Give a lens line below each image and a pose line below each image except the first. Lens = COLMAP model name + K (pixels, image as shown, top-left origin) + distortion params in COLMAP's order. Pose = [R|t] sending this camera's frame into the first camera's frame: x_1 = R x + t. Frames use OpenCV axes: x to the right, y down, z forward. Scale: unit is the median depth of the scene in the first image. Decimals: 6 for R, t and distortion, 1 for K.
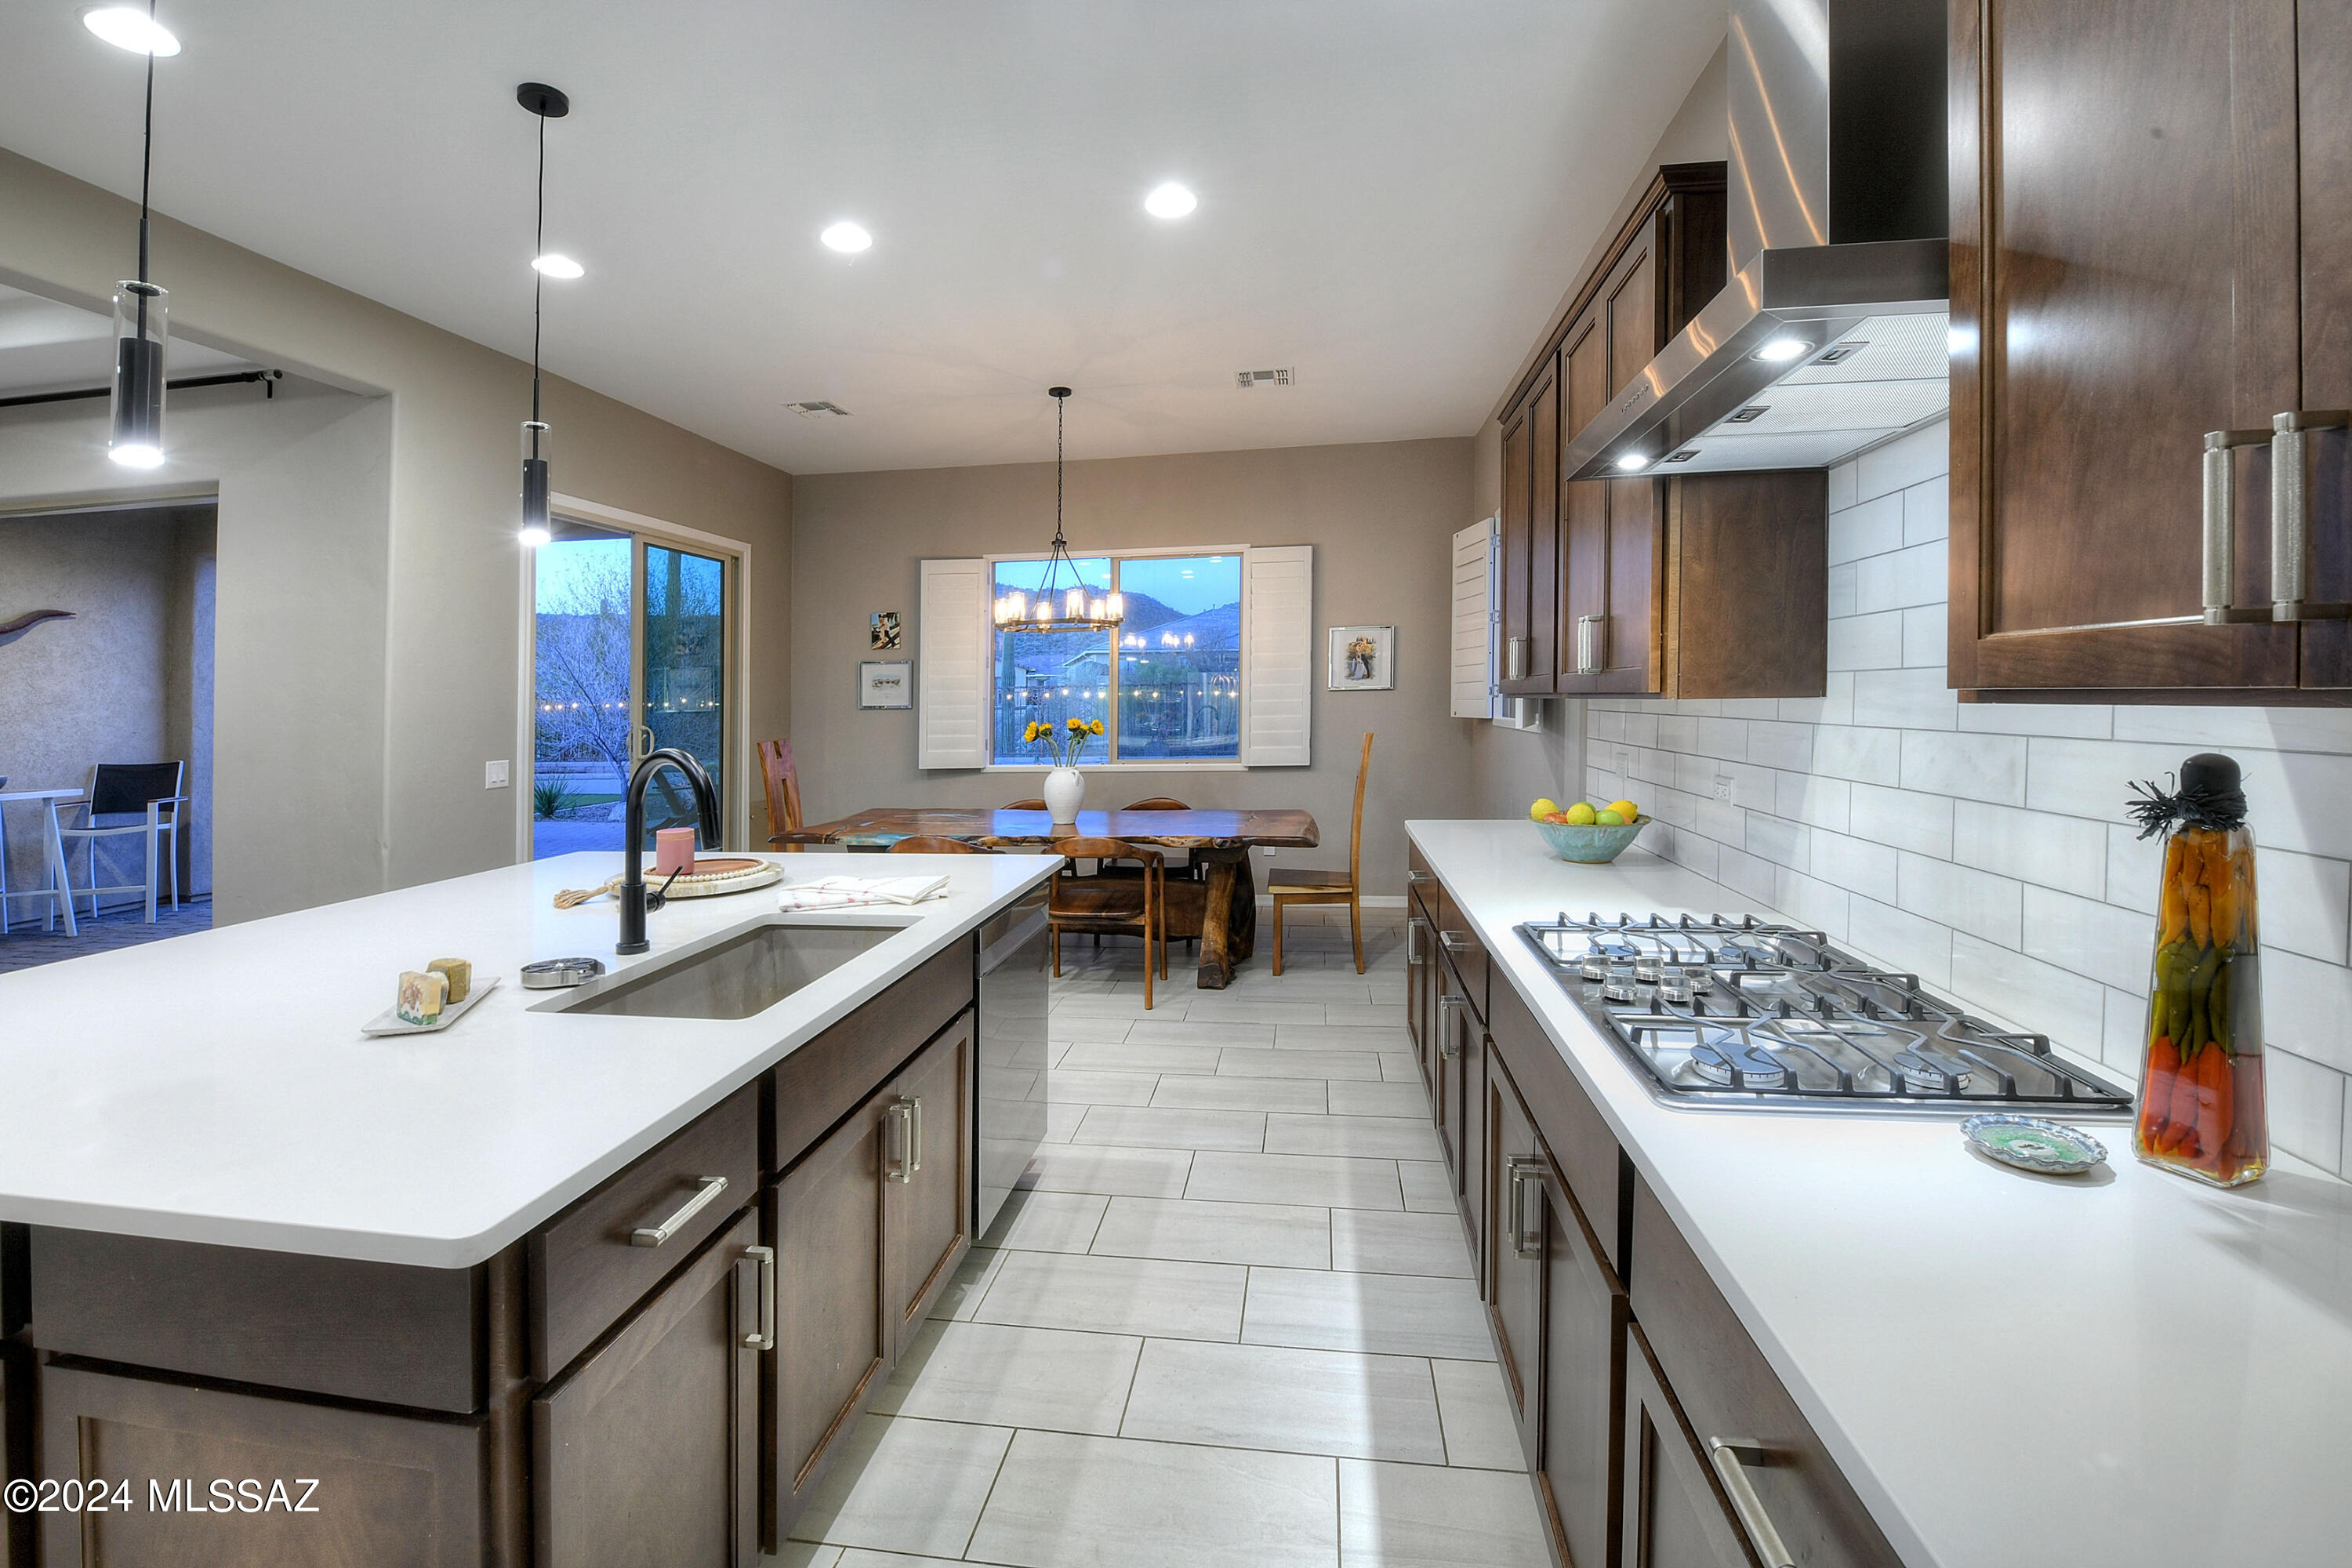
lens RADIAL K [[992.0, 0, 1143.3], [0, 992.0, 730.7], [0, 0, 1]] dist [0.001672, -0.007640]
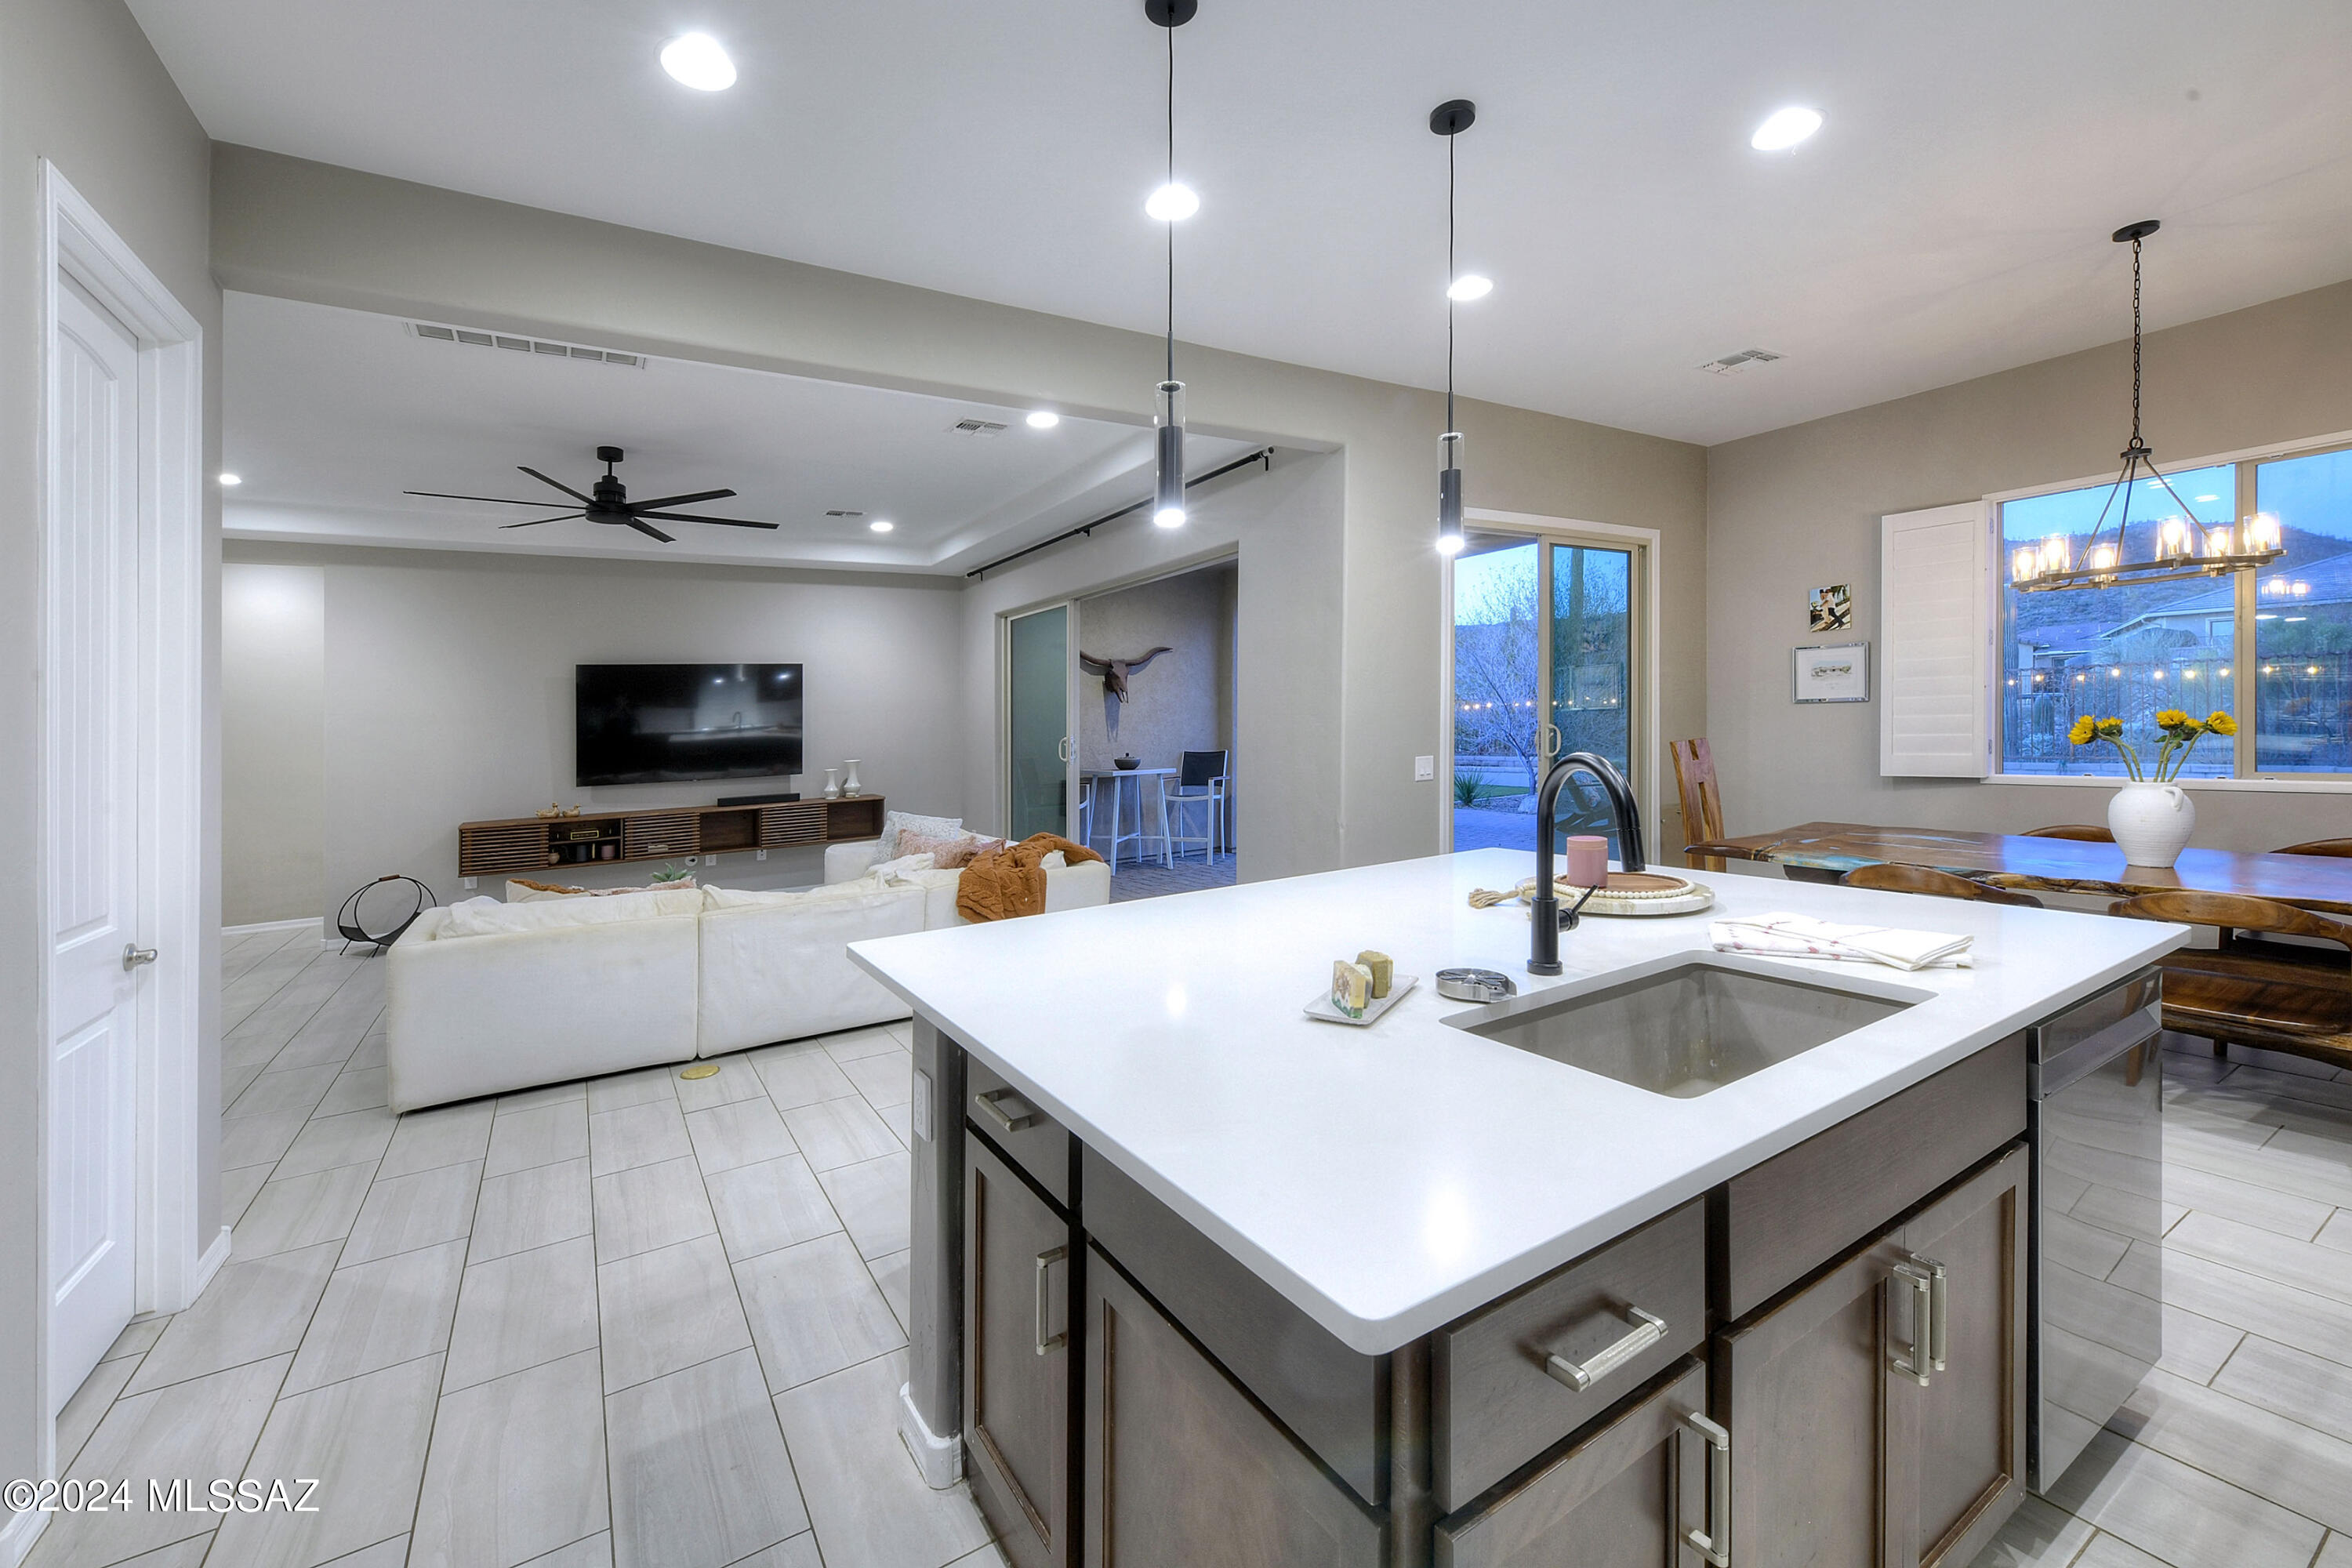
lens RADIAL K [[949.9, 0, 1153.9], [0, 949.9, 719.7], [0, 0, 1]] dist [-0.009685, -0.000225]
pose [[0.651770, -0.007445, -0.758380, -0.039825], [0.001810, 0.999964, -0.008261, -0.002297], [0.758415, 0.004011, 0.651760, 0.072952]]
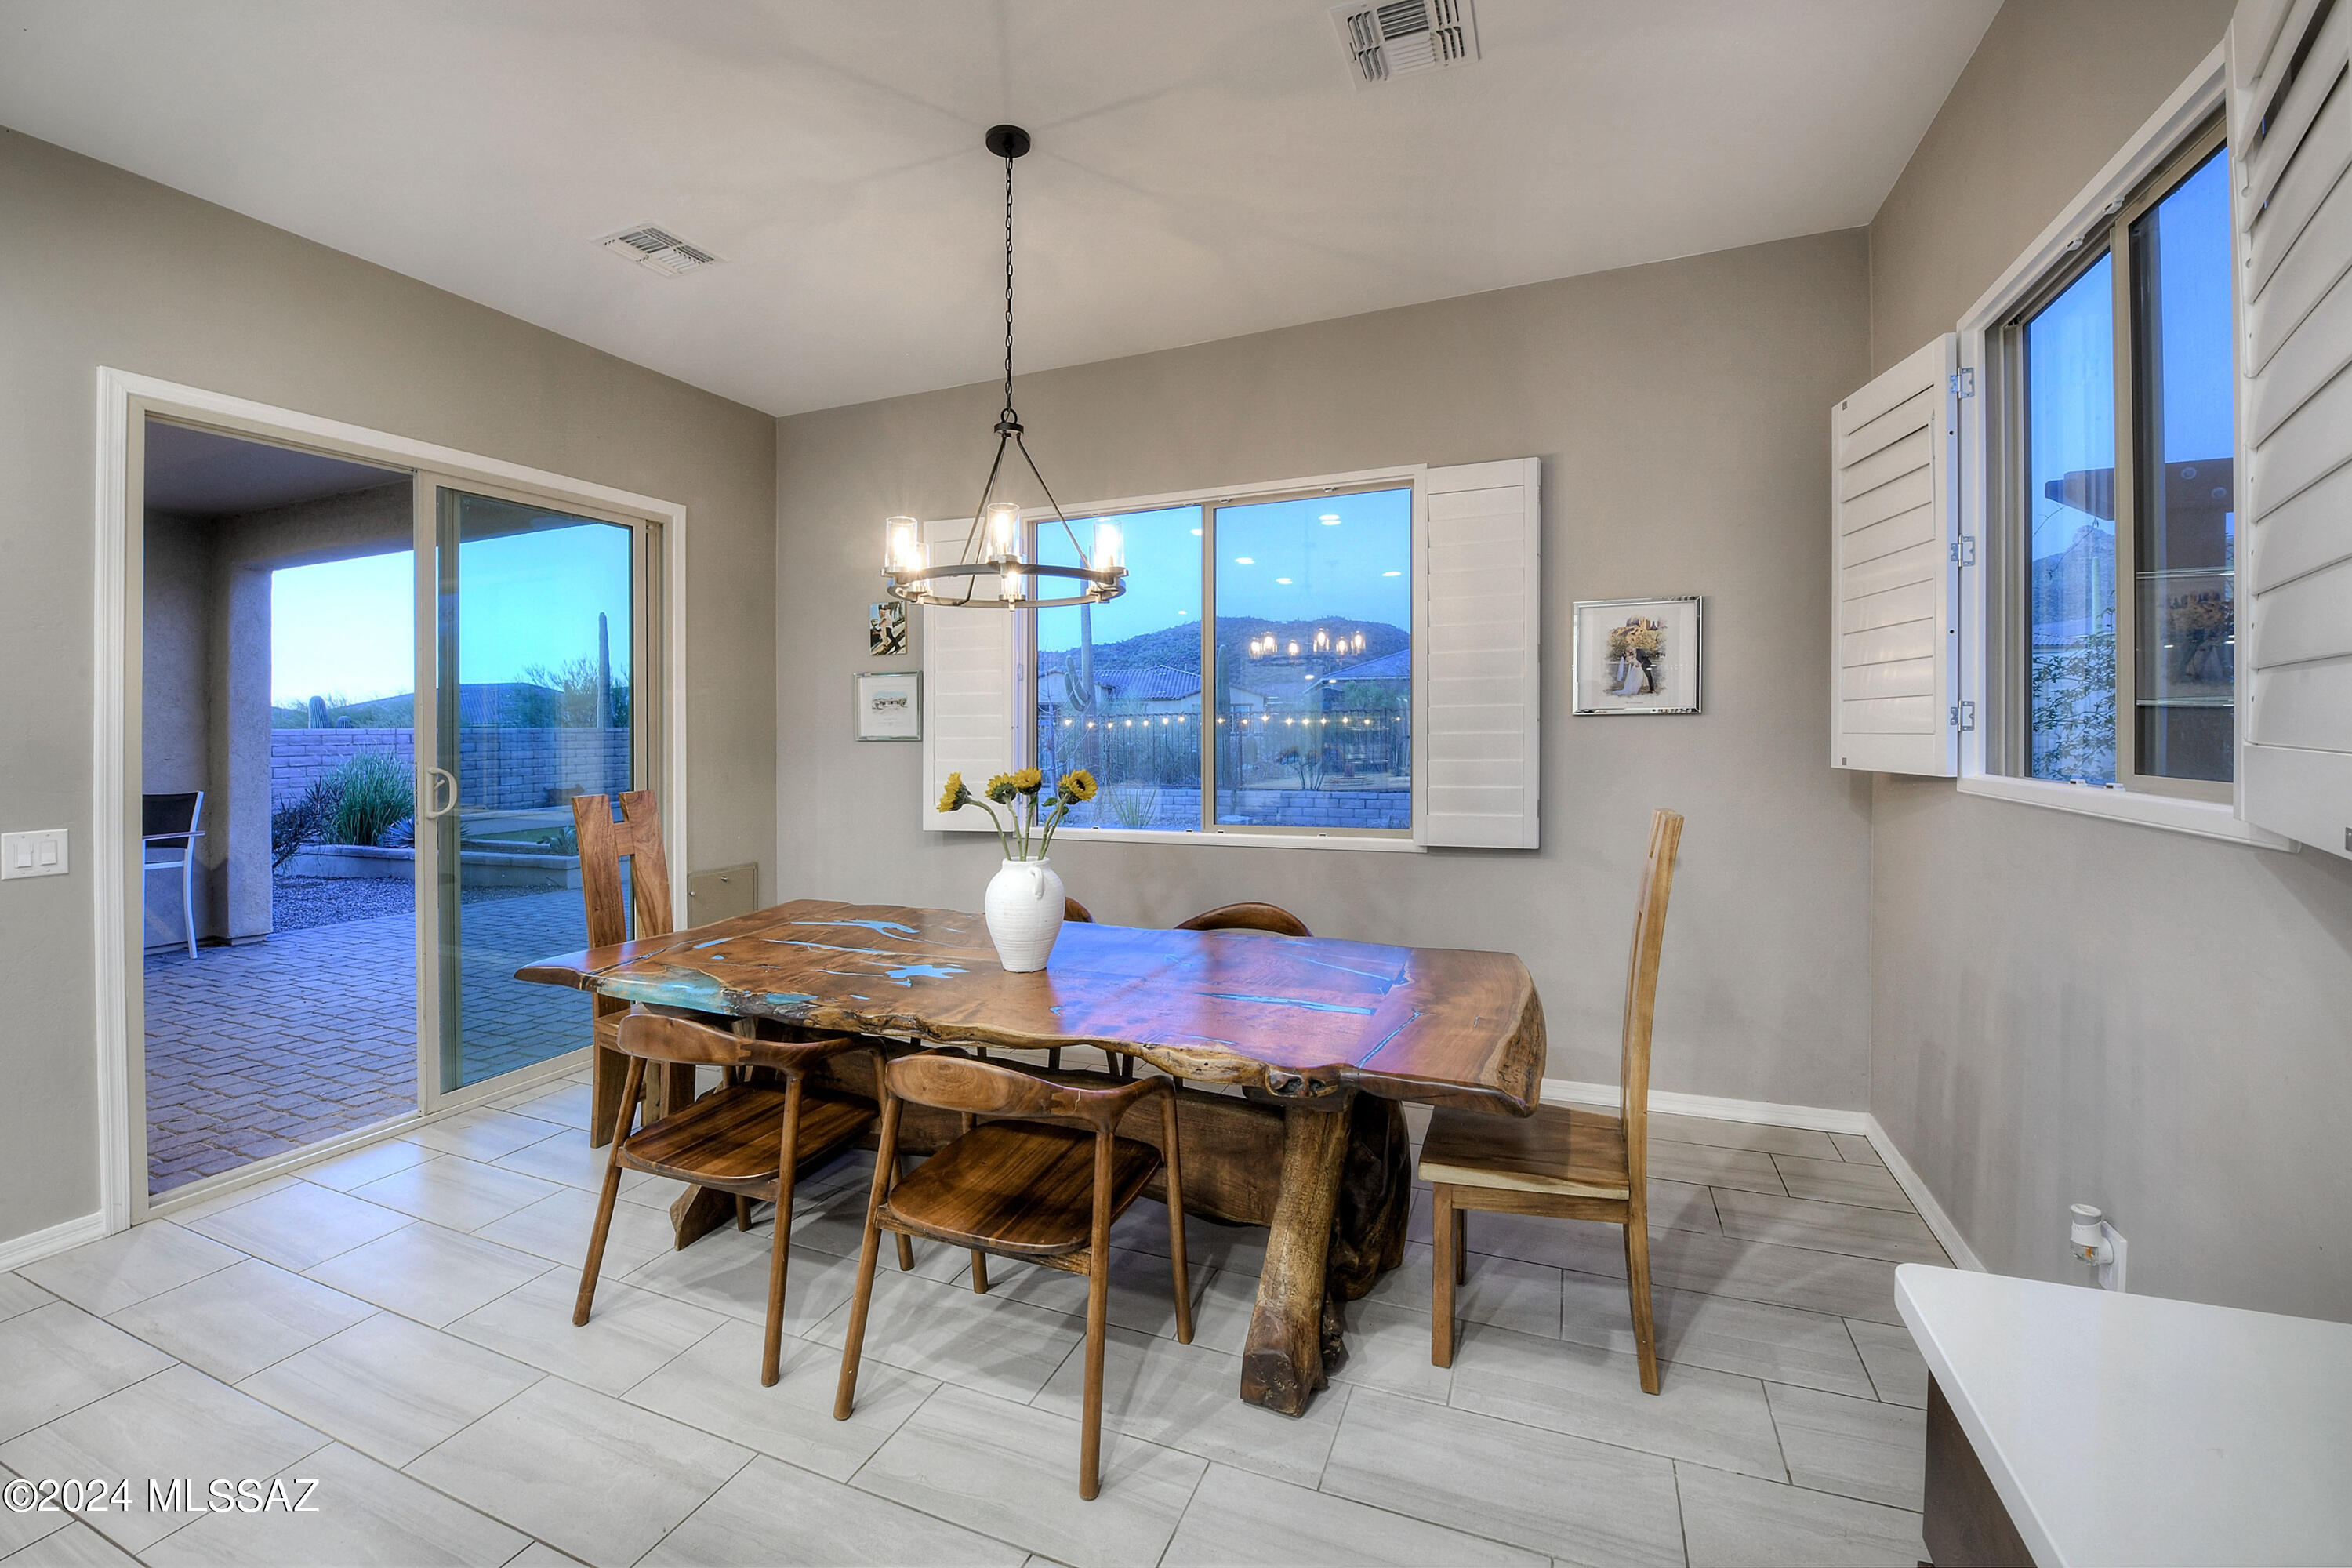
lens RADIAL K [[949.9, 0, 1153.9], [0, 949.9, 719.7], [0, 0, 1]] dist [-0.009685, -0.000225]
pose [[0.971789, 0.003109, -0.235830, 0.110034], [-0.012145, 0.999246, -0.036874, -0.020466], [0.235537, 0.038698, 0.971095, 0.562738]]
